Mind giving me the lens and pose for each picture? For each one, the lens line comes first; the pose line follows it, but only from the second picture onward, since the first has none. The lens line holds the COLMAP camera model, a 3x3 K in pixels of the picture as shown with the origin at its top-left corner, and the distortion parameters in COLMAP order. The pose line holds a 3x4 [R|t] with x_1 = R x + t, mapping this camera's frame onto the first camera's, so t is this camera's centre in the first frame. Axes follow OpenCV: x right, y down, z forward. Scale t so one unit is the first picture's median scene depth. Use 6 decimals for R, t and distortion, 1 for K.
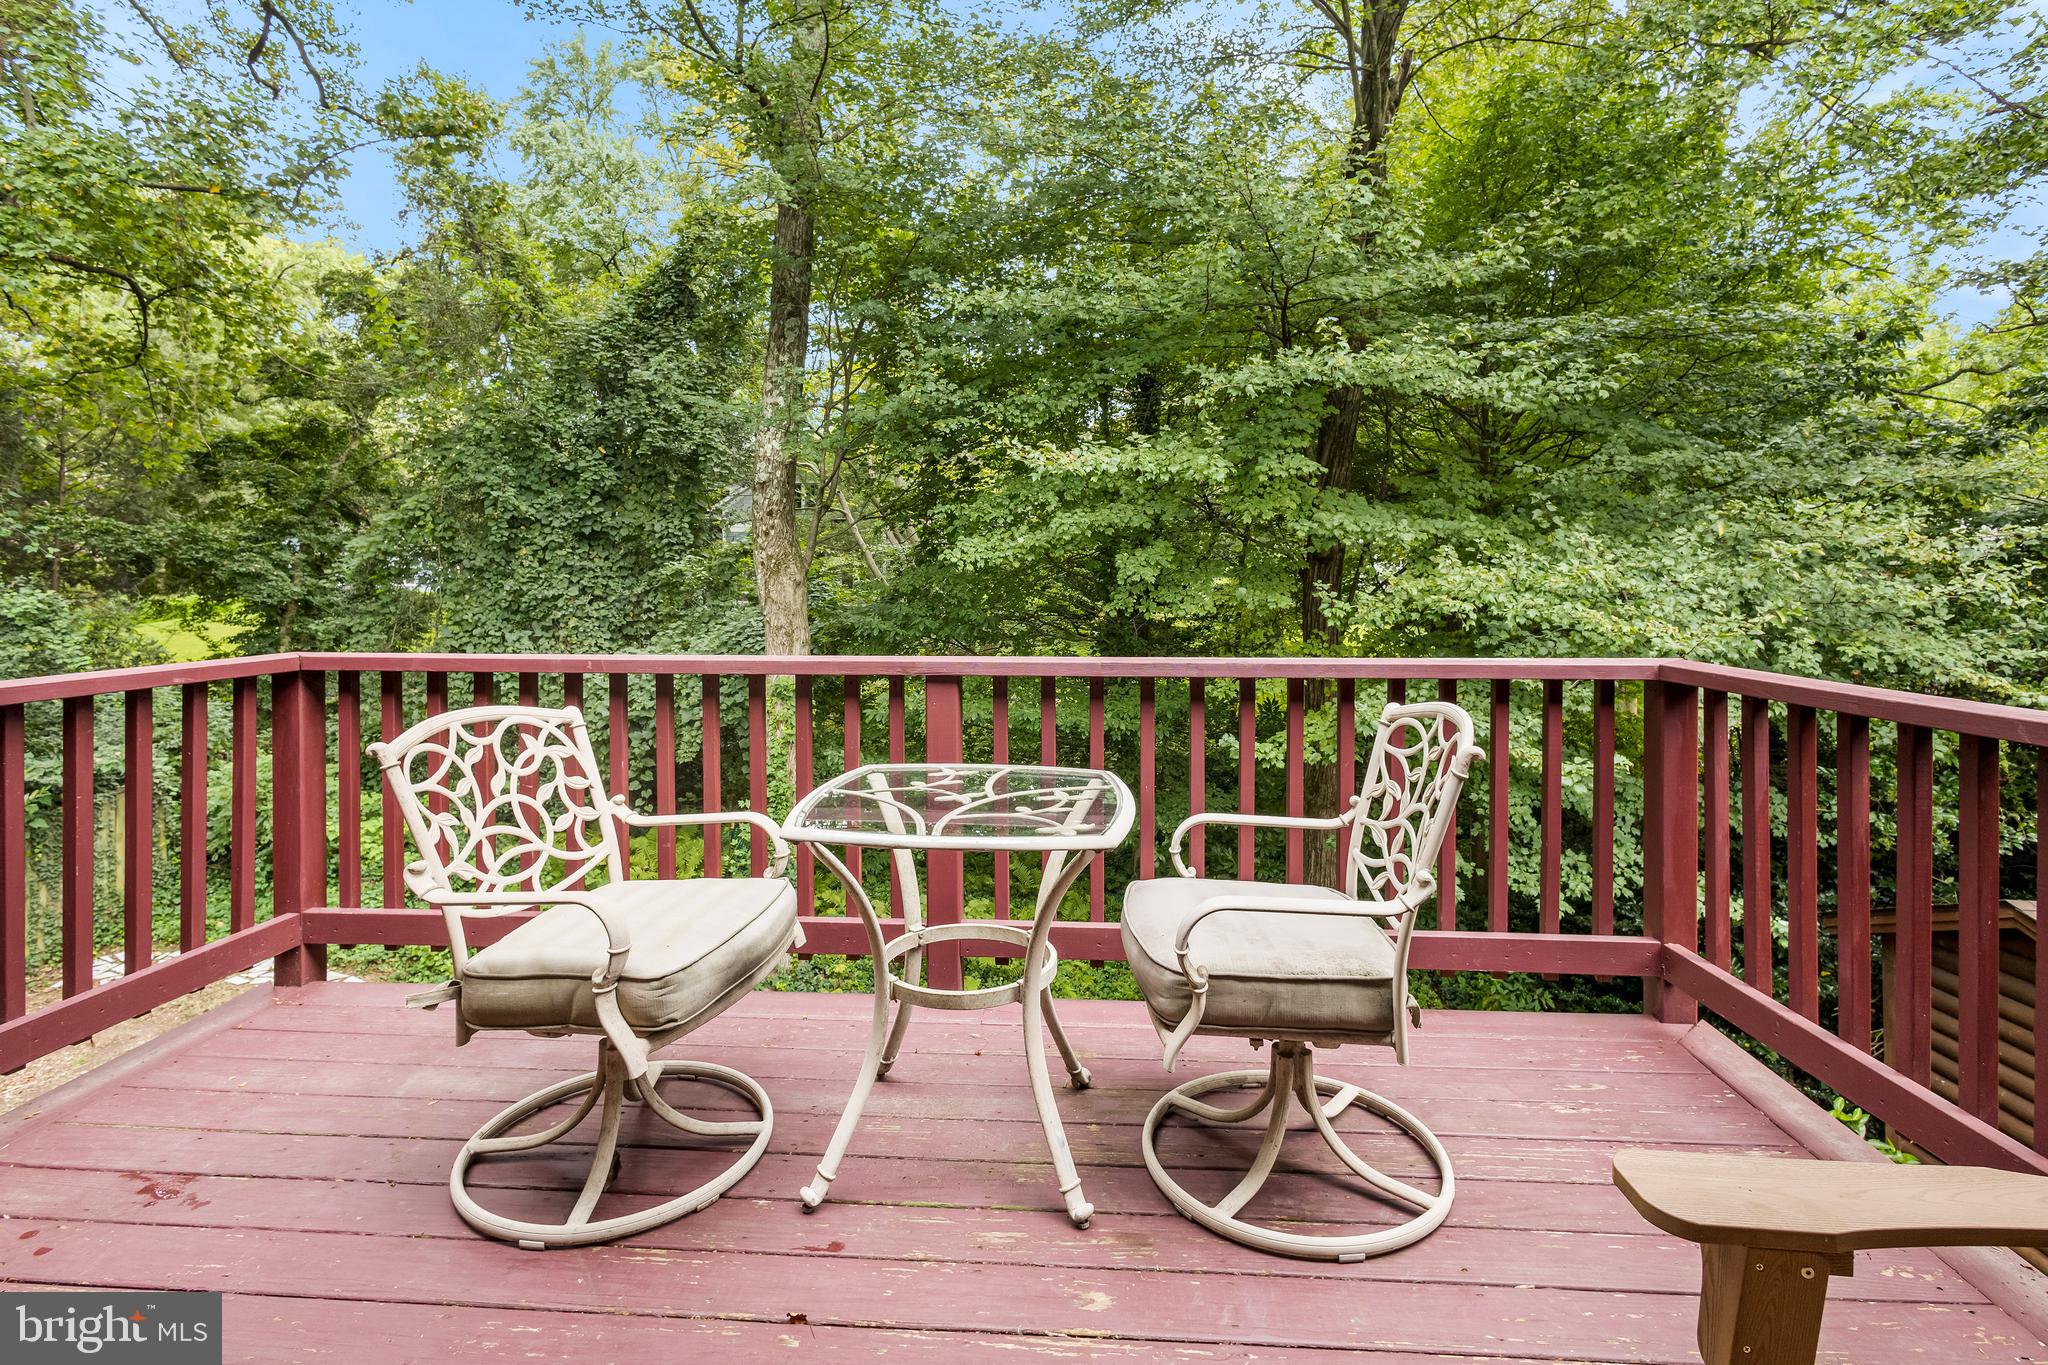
lens RADIAL K [[982.5, 0, 1032.8], [0, 982.5, 623.5], [0, 0, 1]] dist [0.002076, 0.000274]
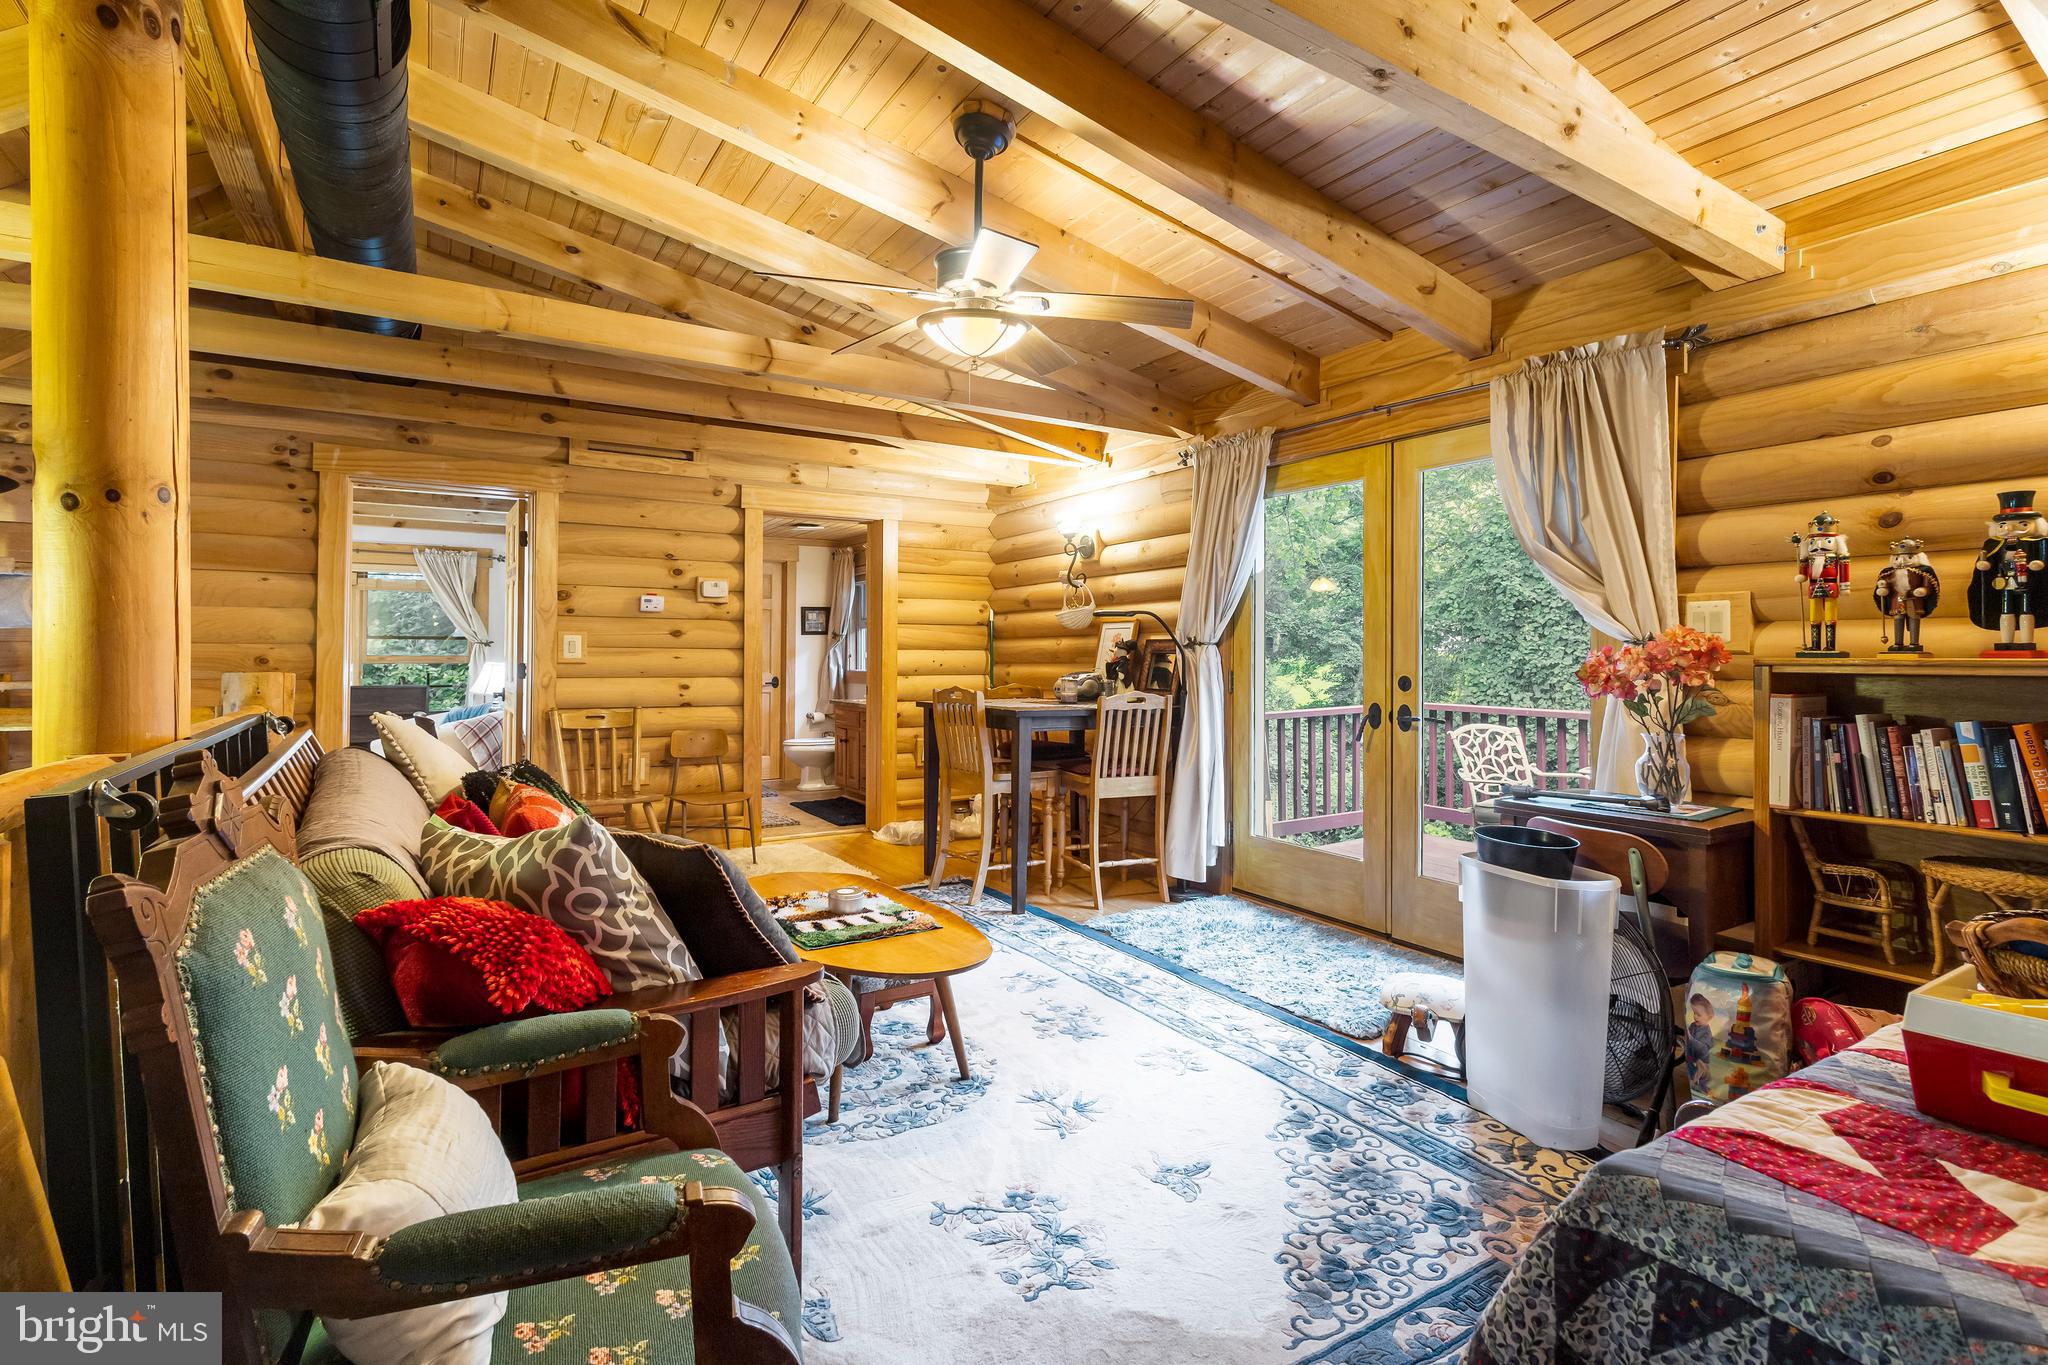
lens RADIAL K [[982.5, 0, 1032.8], [0, 982.5, 623.5], [0, 0, 1]] dist [0.002076, 0.000274]
pose [[0.579265, -0.021497, -0.814856, 0.133509], [-0.027963, 0.998540, -0.046221, -0.004898], [0.814660, 0.049560, 0.577818, -0.226844]]
